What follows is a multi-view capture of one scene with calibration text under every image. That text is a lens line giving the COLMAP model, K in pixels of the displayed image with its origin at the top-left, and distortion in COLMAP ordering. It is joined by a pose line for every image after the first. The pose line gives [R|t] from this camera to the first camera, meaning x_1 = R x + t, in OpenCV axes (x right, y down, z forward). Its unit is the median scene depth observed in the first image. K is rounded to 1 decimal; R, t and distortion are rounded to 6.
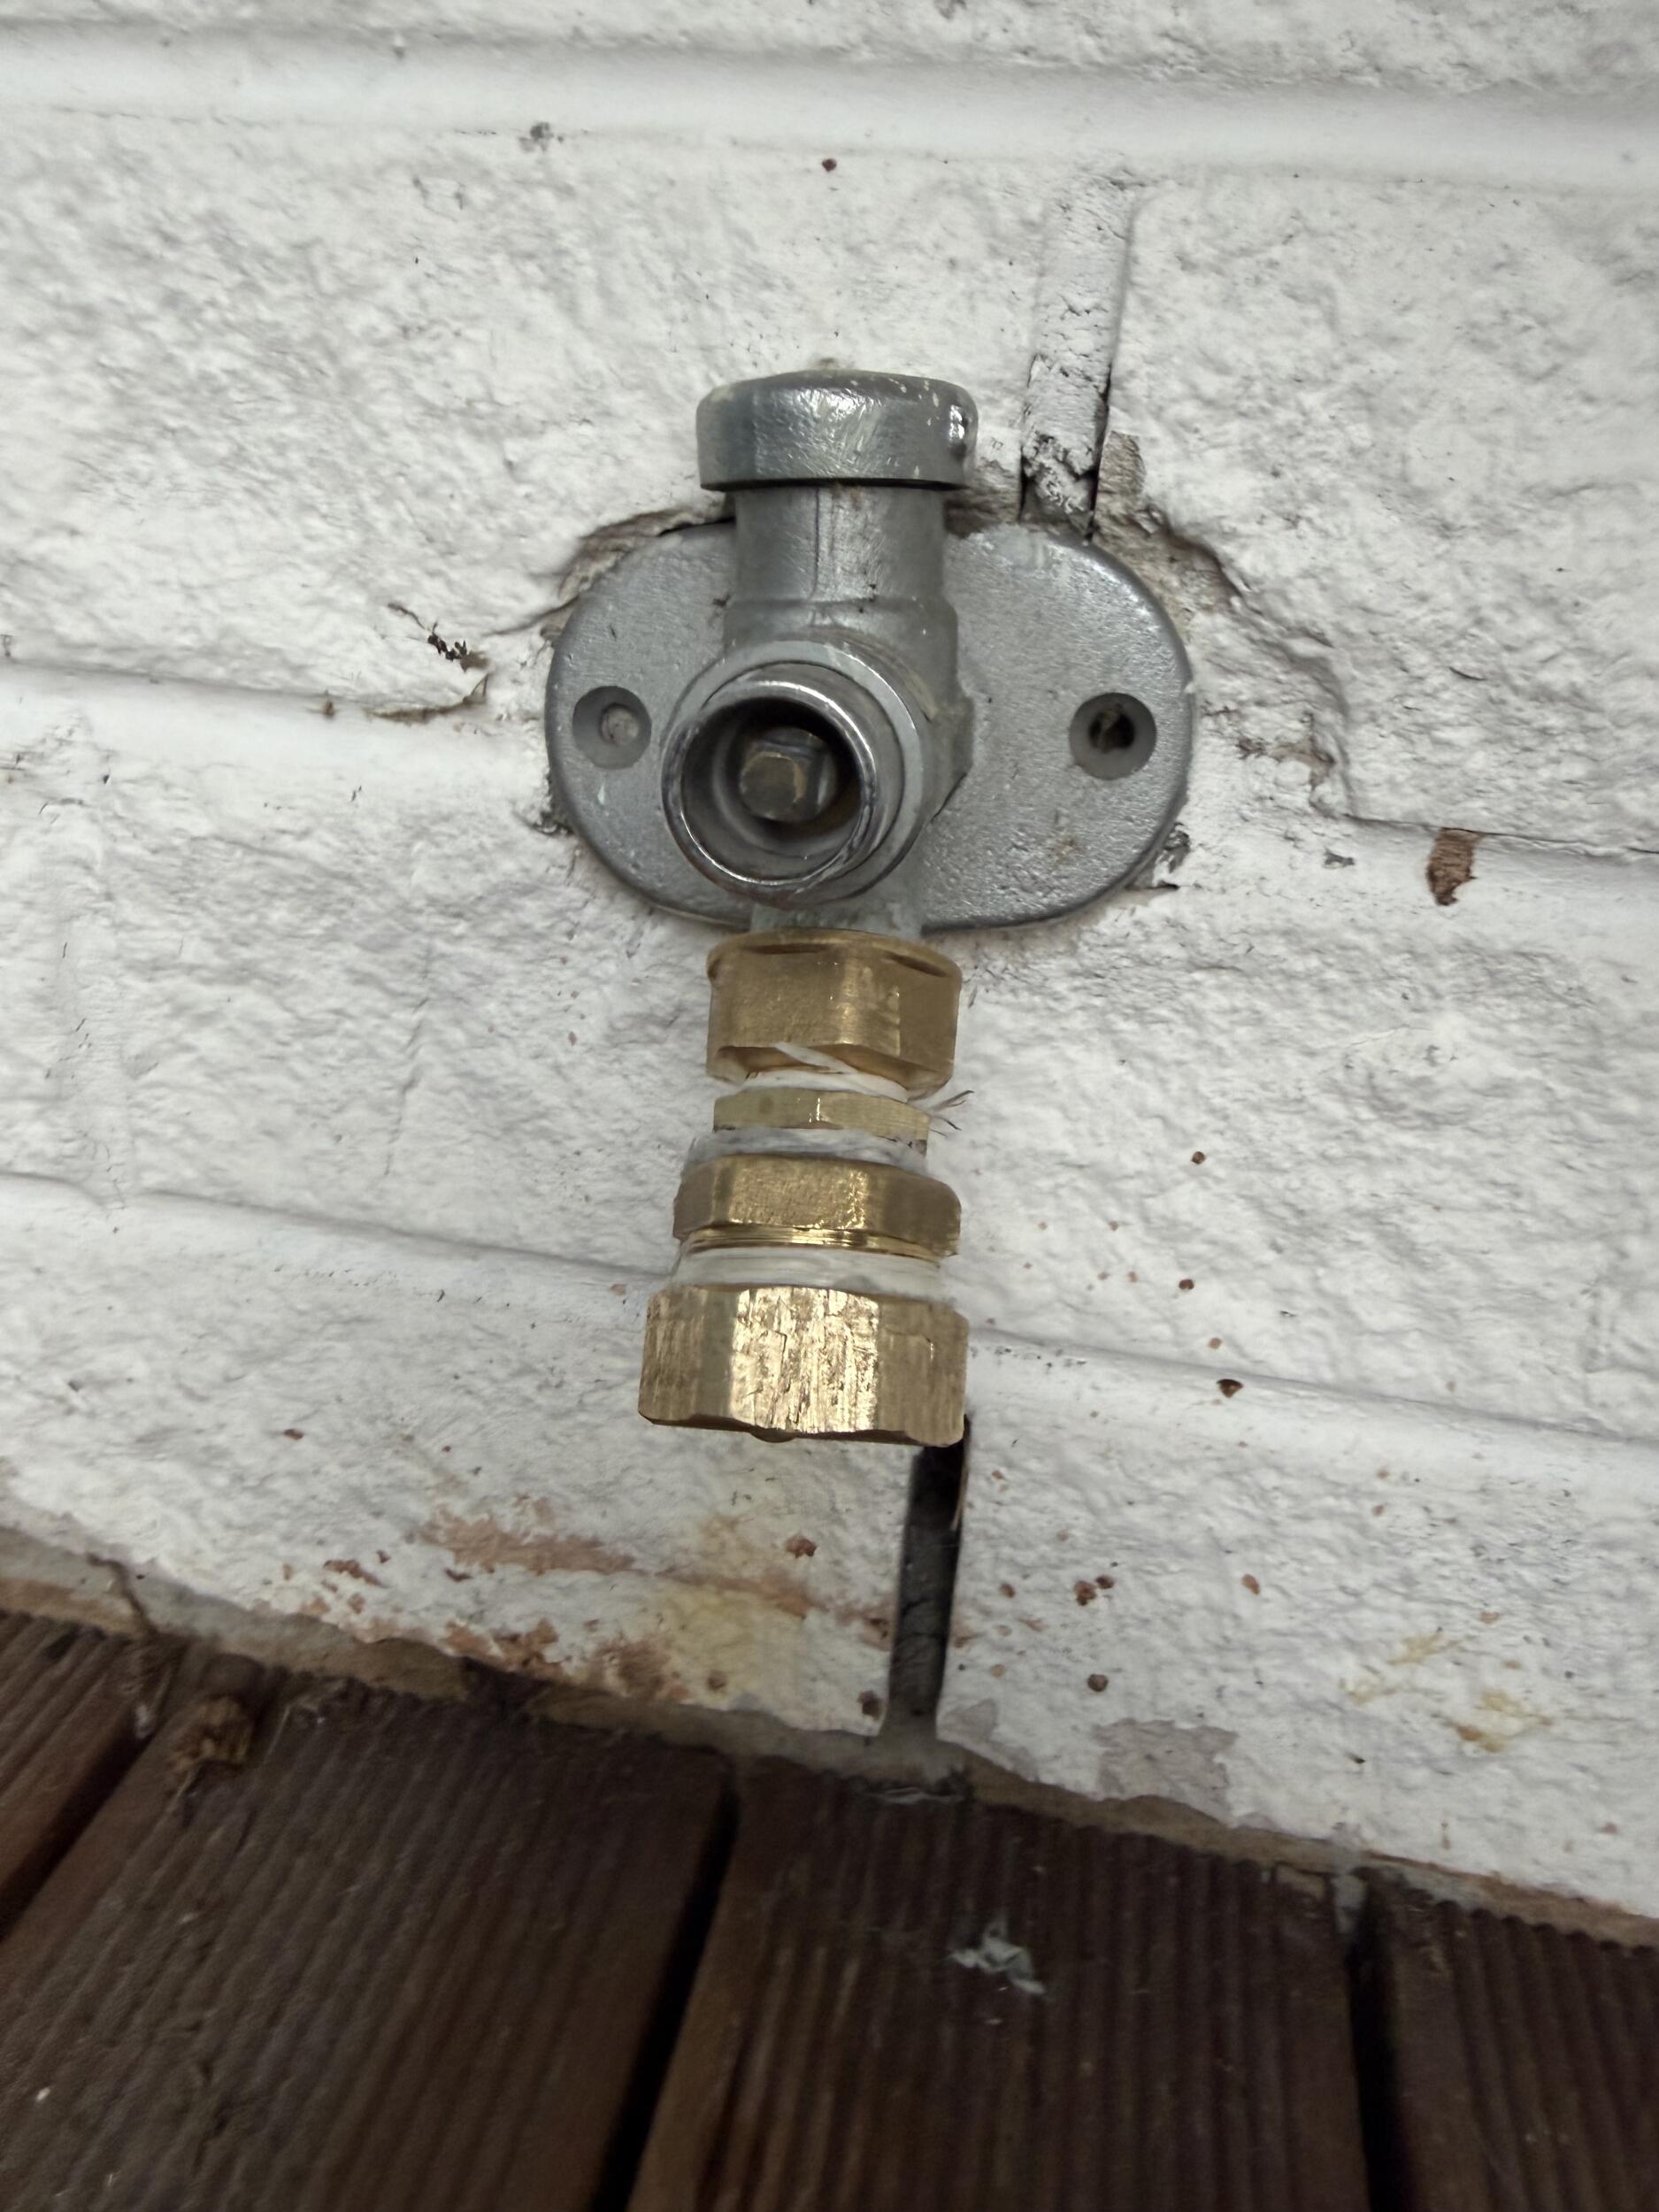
lens RADIAL K [[1599.1, 0, 829.5], [0, 1599.1, 1106.0], [0, 0, 1]] dist [-0.002653, 0.001647]
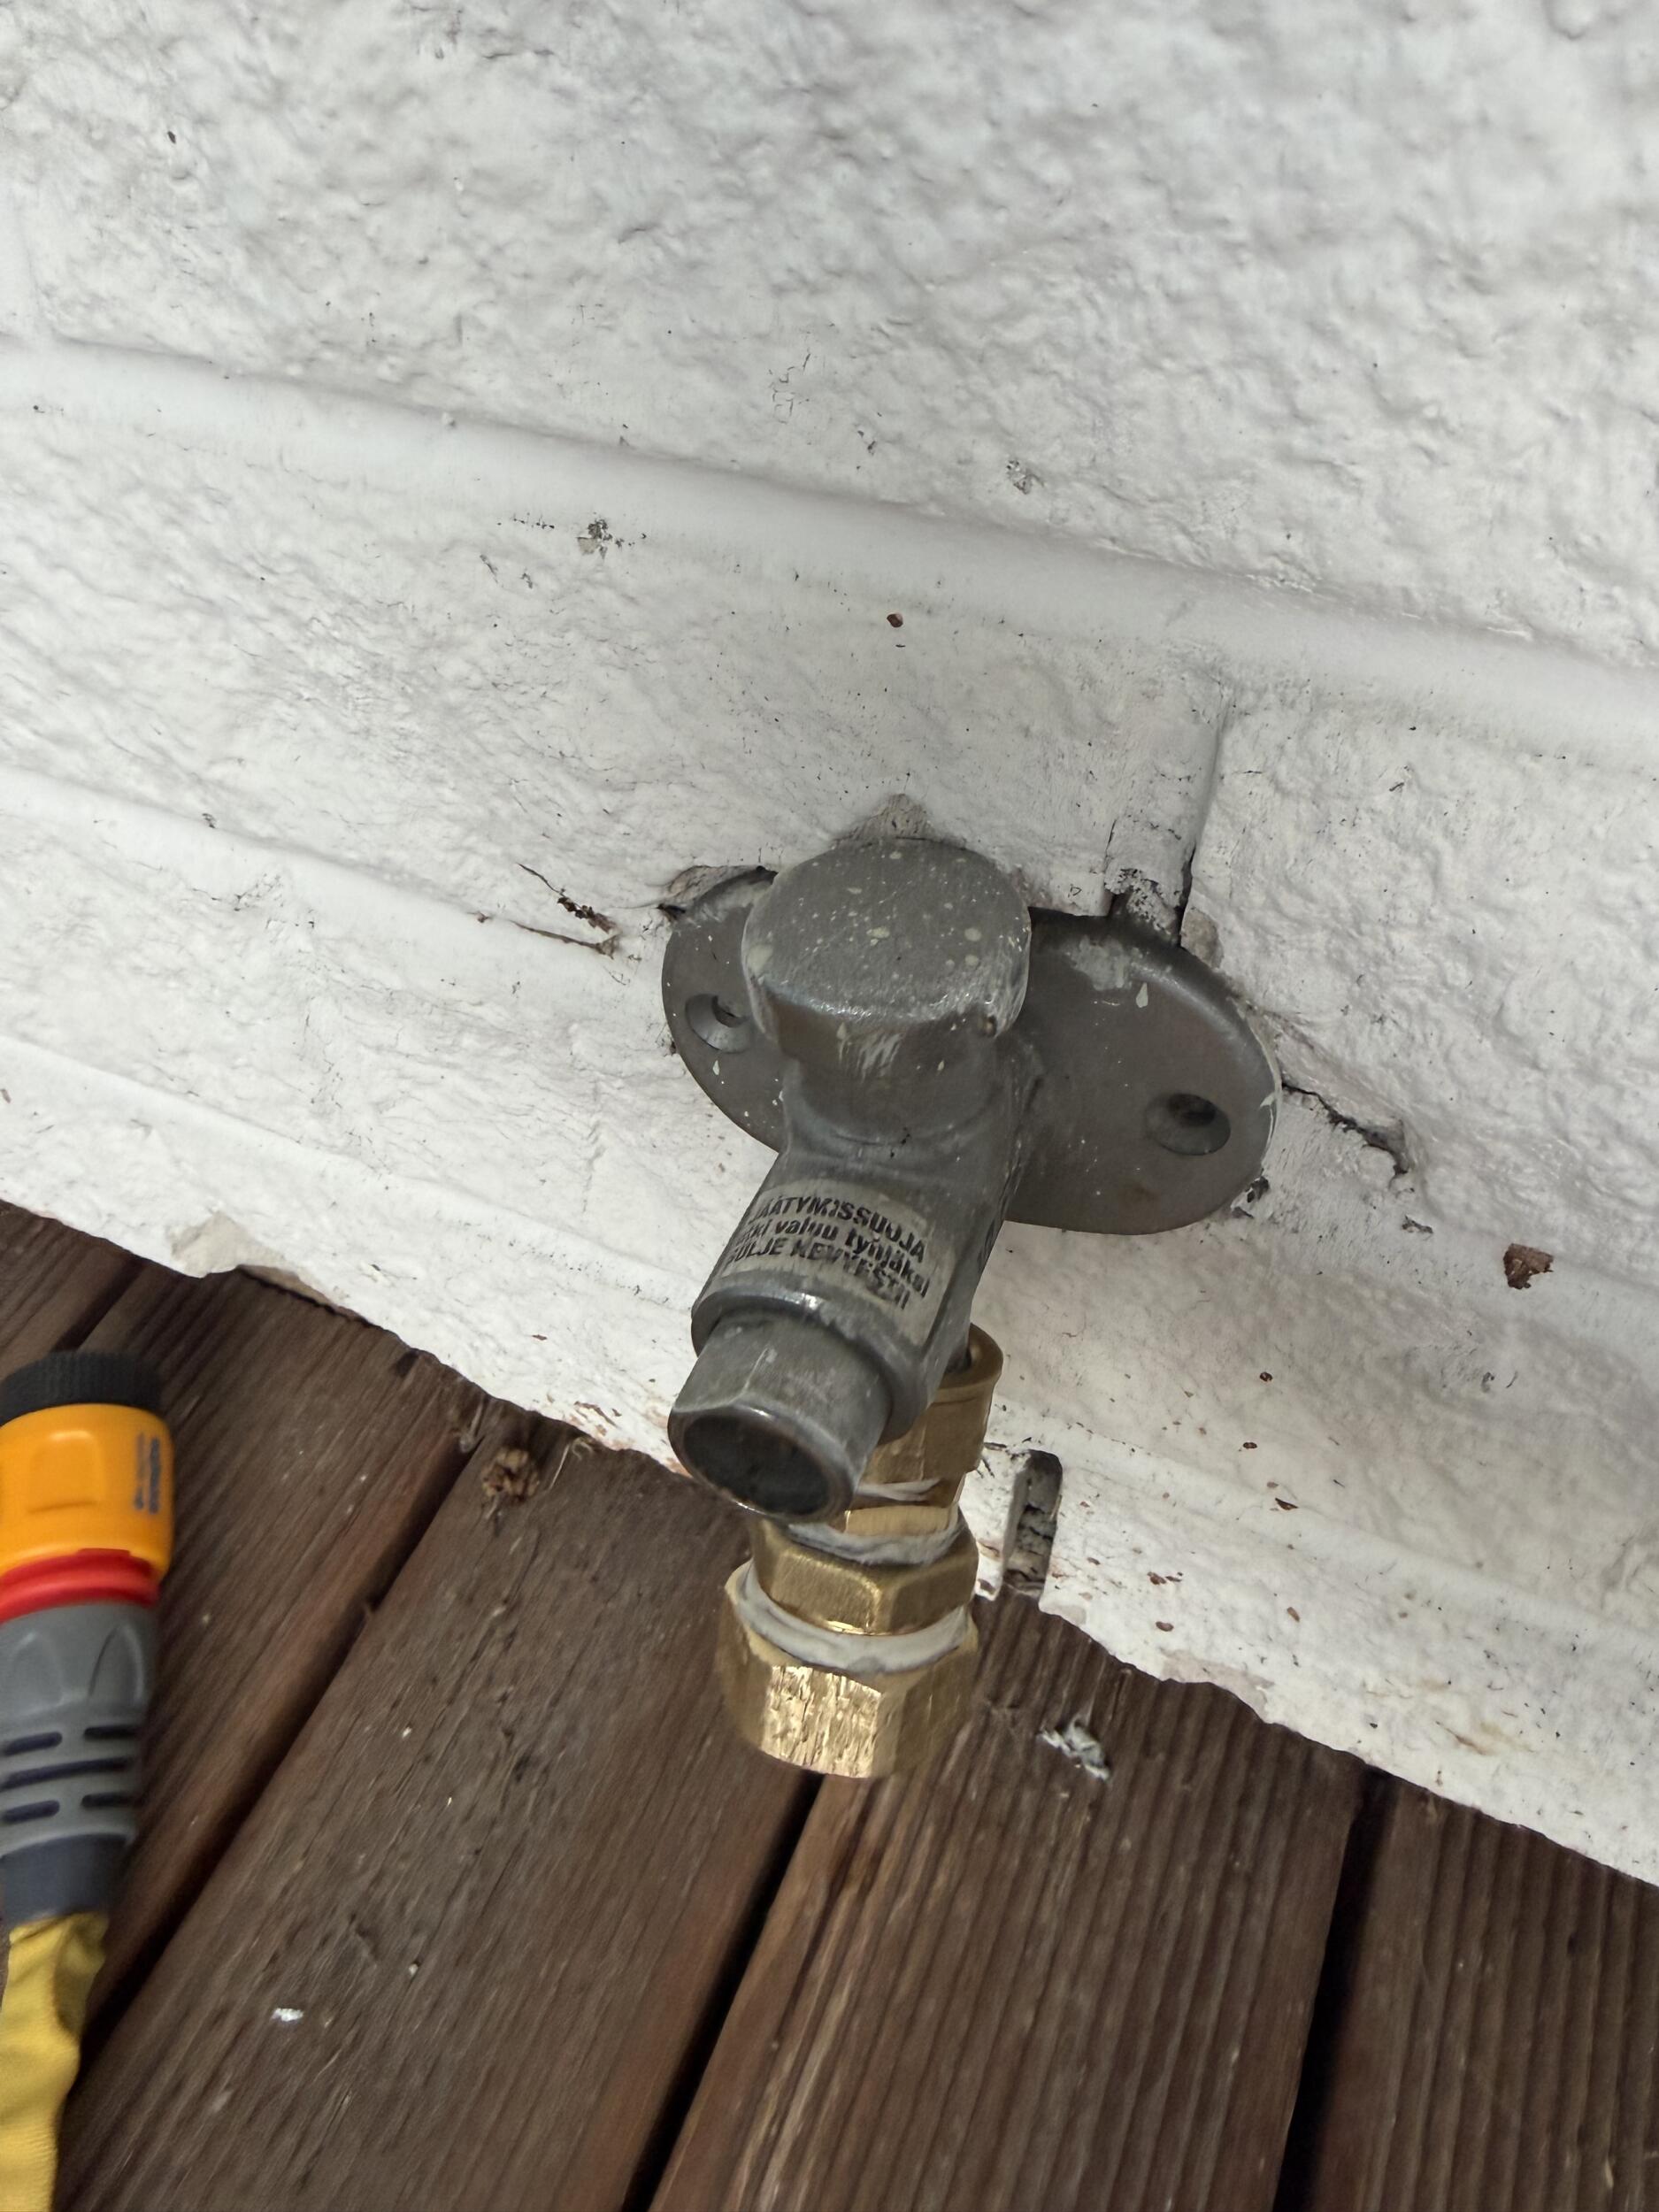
lens RADIAL K [[1531.1, 0, 829.5], [0, 1531.1, 1106.0], [0, 0, 1]] dist [-0.001873, -0.003598]
pose [[0.973130, 0.102411, -0.206226, 0.147927], [-0.002774, 0.900792, 0.434242, -0.624831], [0.230238, -0.422002, 0.876872, 0.105532]]
